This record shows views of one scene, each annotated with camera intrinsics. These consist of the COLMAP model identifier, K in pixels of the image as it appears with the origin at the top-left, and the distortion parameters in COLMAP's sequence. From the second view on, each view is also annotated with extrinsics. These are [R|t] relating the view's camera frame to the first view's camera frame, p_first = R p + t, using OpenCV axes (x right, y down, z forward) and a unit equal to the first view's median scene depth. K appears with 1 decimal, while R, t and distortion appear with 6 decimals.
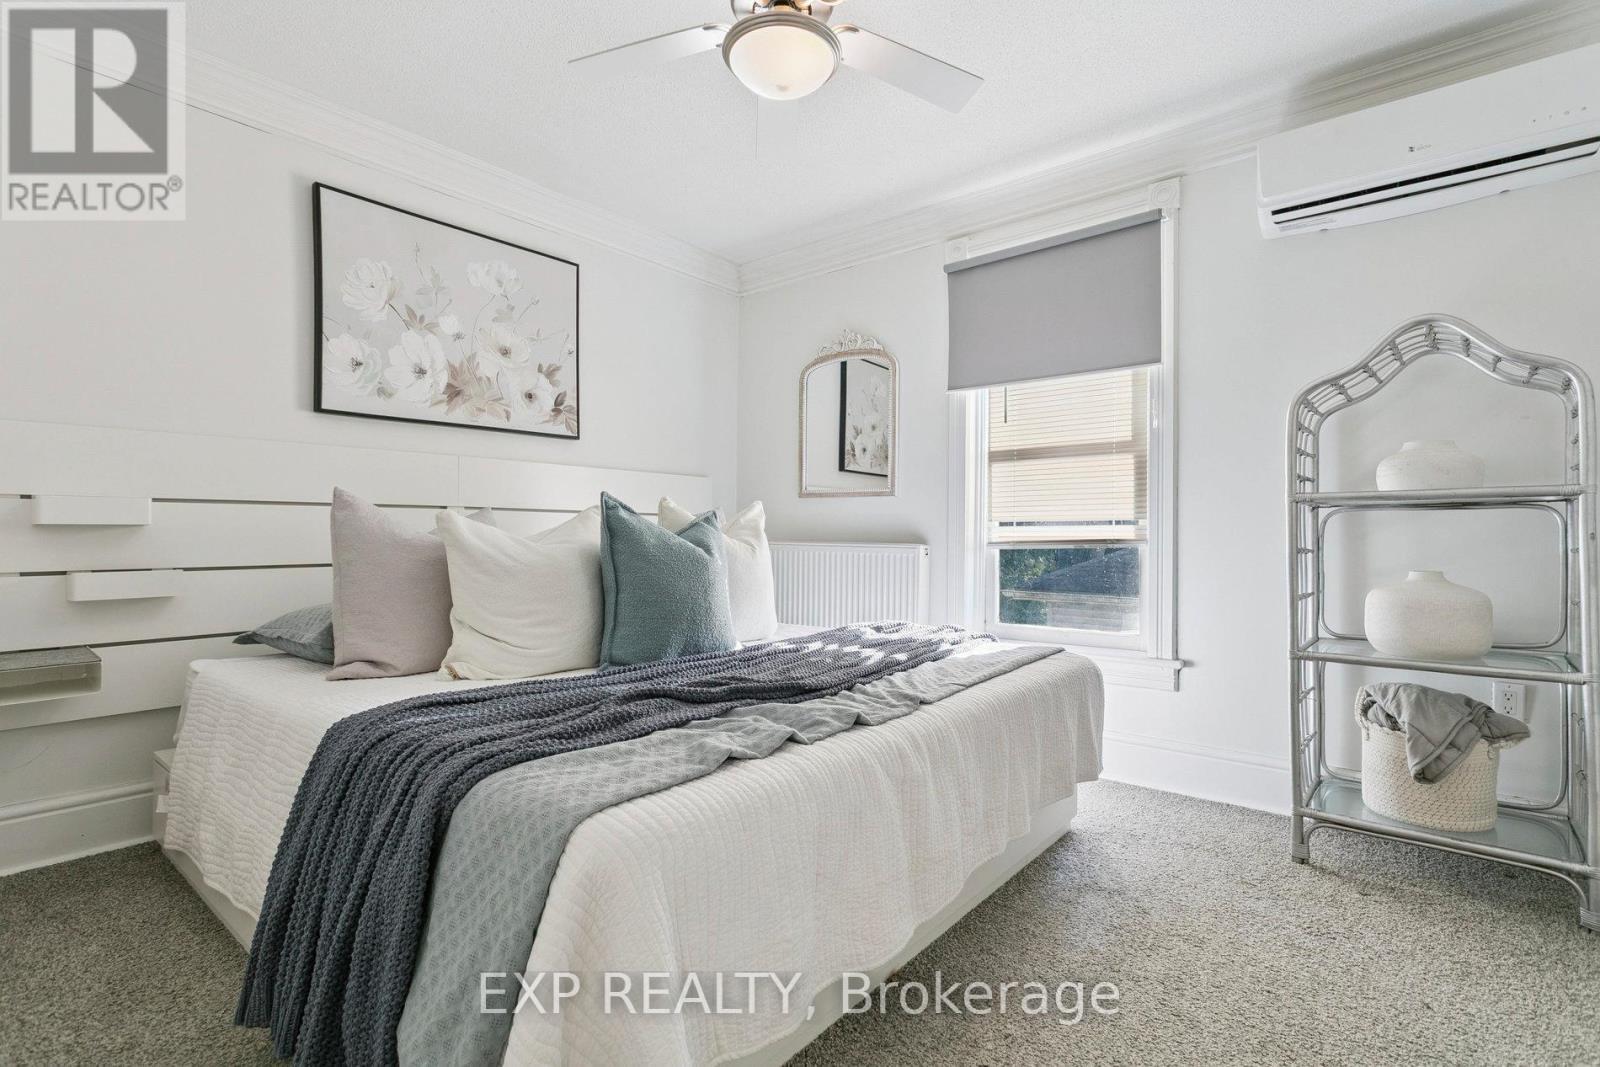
lens RADIAL K [[753.1, 0, 809.7], [0, 753.1, 537.6], [0, 0, 1]] dist [0.001692, 0.000730]
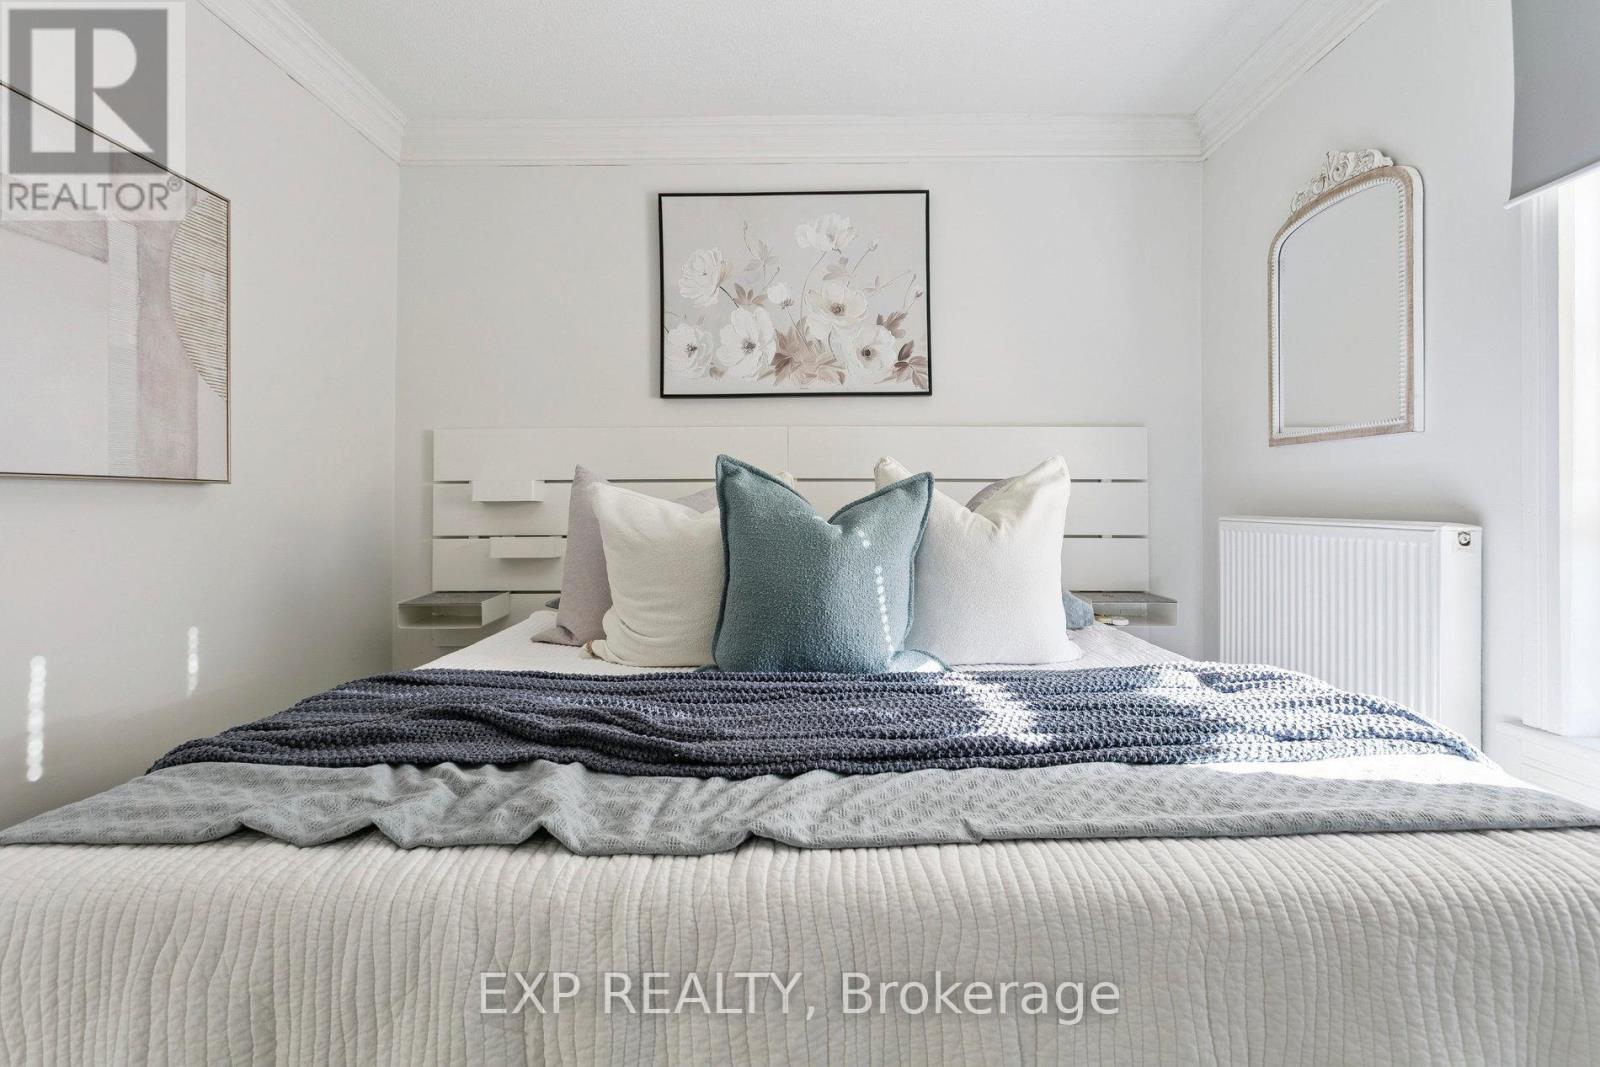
lens RADIAL K [[770.9, 0, 799.3], [0, 770.9, 495.1], [0, 0, 1]] dist [-0.001428, 0.000248]
pose [[0.625347, -0.017144, -0.780159, 0.401617], [0.000115, 0.999761, -0.021878, 0.001637], [0.780347, 0.013592, 0.625199, 0.503970]]
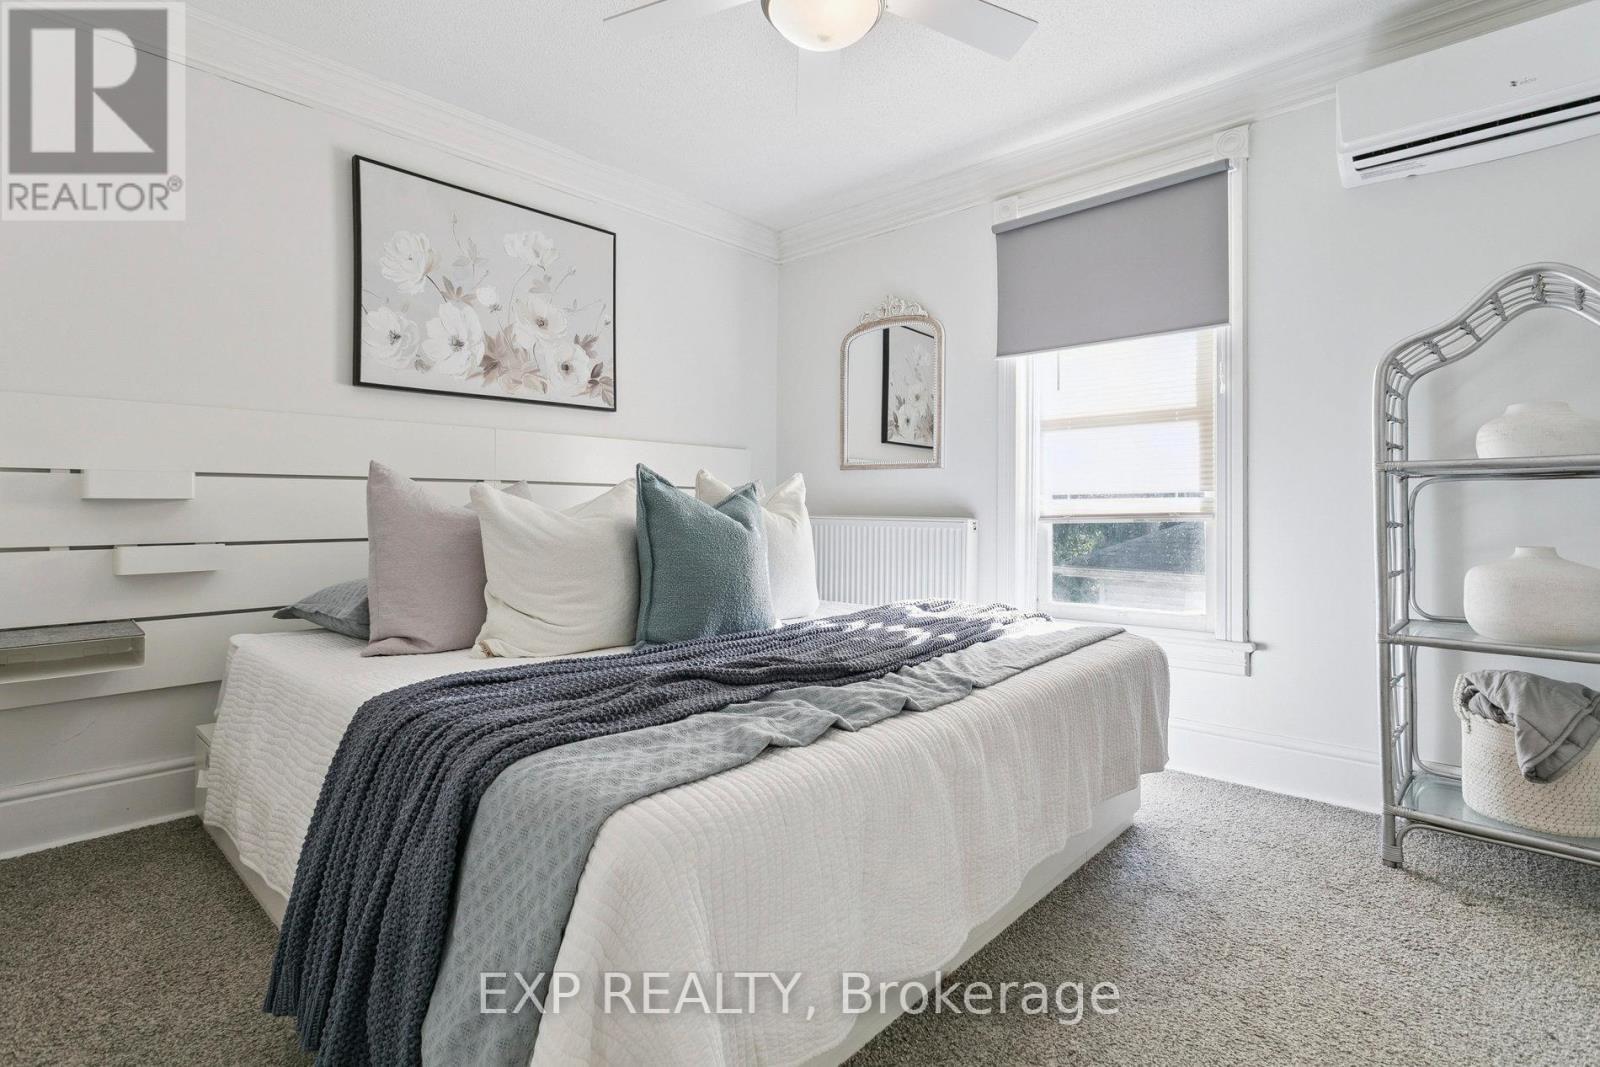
lens RADIAL K [[768.0, 0, 804.3], [0, 768.0, 507.3], [0, 0, 1]] dist [0.001519, 0.000273]
pose [[0.998236, -0.001797, -0.059346, -0.003648], [0.001404, 0.999977, -0.006664, 0.001749], [0.059357, 0.006569, 0.998215, 0.026841]]
